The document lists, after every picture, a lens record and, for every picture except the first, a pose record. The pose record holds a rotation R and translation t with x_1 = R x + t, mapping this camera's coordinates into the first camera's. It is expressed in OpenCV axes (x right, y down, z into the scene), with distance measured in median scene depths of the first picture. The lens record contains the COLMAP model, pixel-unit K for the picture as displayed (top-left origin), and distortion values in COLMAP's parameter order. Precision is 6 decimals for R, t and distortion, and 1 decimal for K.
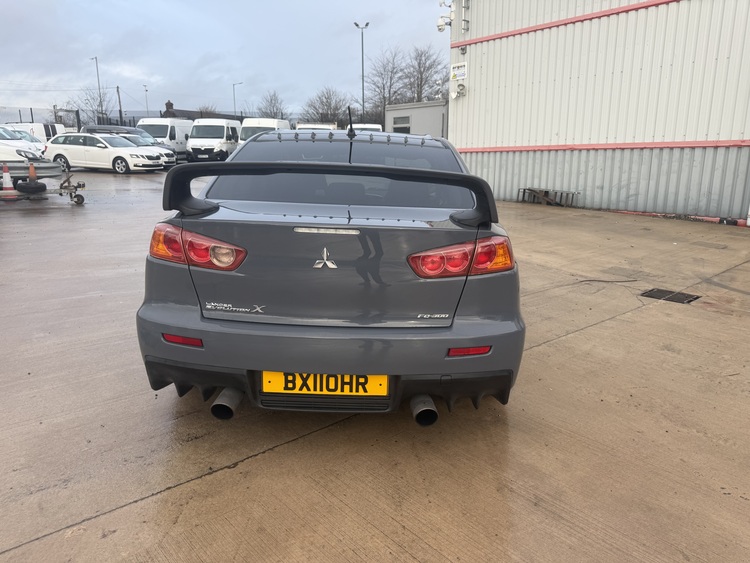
lens RADIAL K [[527.8, 0, 376.3], [0, 527.8, 282.6], [0, 0, 1]] dist [0.096800, -0.164484]
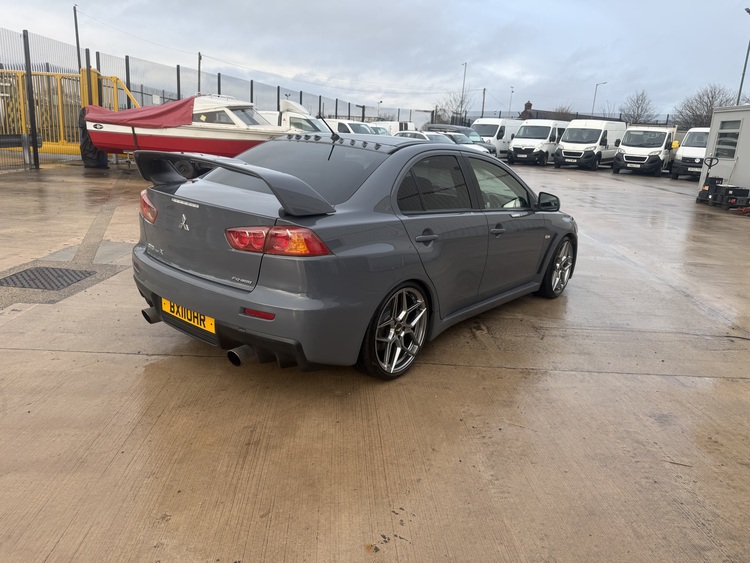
lens RADIAL K [[532.7, 0, 372.3], [0, 532.7, 278.6], [0, 0, 1]] dist [0.031726, -0.044180]
pose [[0.791132, 0.190242, -0.581308, 0.169638], [-0.194445, 0.979321, 0.055867, -0.011317], [0.579915, 0.068835, 0.811764, 0.021806]]
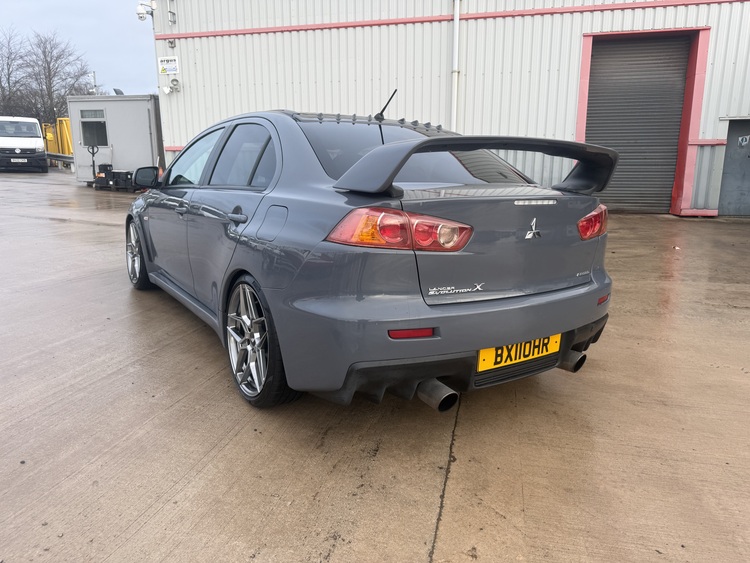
lens RADIAL K [[532.7, 0, 372.3], [0, 532.7, 278.6], [0, 0, 1]] dist [0.031726, -0.044180]
pose [[0.810522, -0.123640, 0.572509, -0.144009], [0.132048, 0.990874, 0.027046, -0.002774], [-0.570629, 0.053678, 0.819452, 0.046930]]
